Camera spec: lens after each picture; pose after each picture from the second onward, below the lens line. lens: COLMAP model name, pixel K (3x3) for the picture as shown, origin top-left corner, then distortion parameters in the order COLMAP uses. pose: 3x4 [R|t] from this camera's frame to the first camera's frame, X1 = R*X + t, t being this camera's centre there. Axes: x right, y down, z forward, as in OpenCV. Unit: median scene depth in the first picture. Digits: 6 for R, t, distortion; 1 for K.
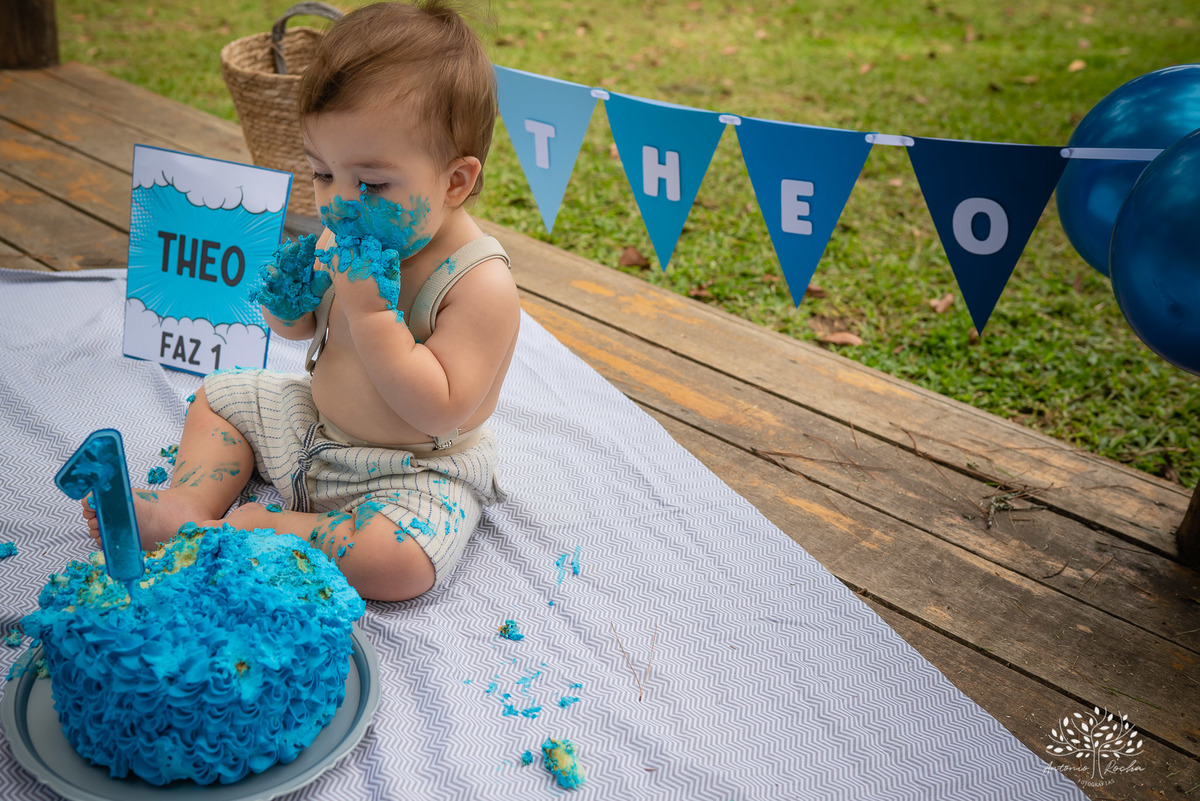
lens RADIAL K [[1172.5, 0, 563.4], [0, 1172.5, 355.8], [0, 0, 1]] dist [-0.020895, 0.000000]
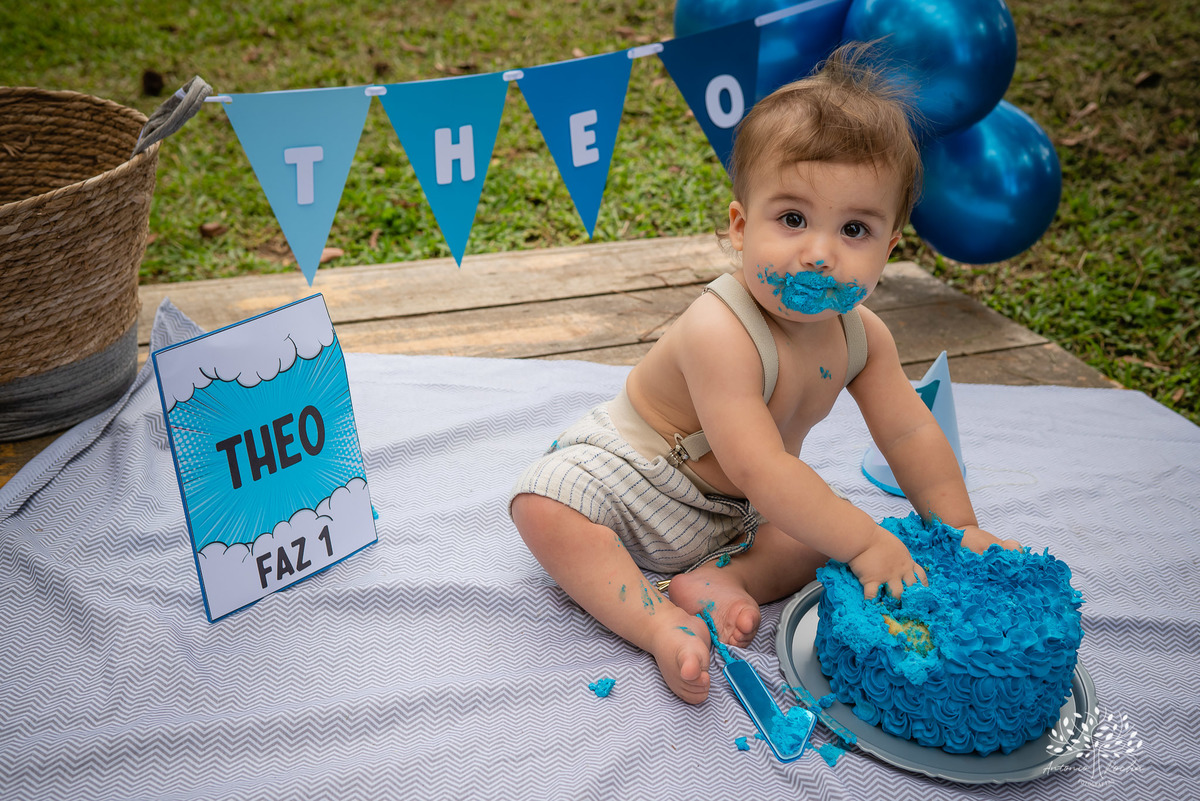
lens RADIAL K [[1172.5, 0, 557.6], [0, 1172.5, 382.9], [0, 0, 1]] dist [-0.020895, 0.000000]
pose [[0.460896, -0.482150, 0.745054, -0.770535], [0.357441, 0.869288, 0.341431, -0.311911], [-0.812287, 0.108948, 0.572992, 0.399734]]
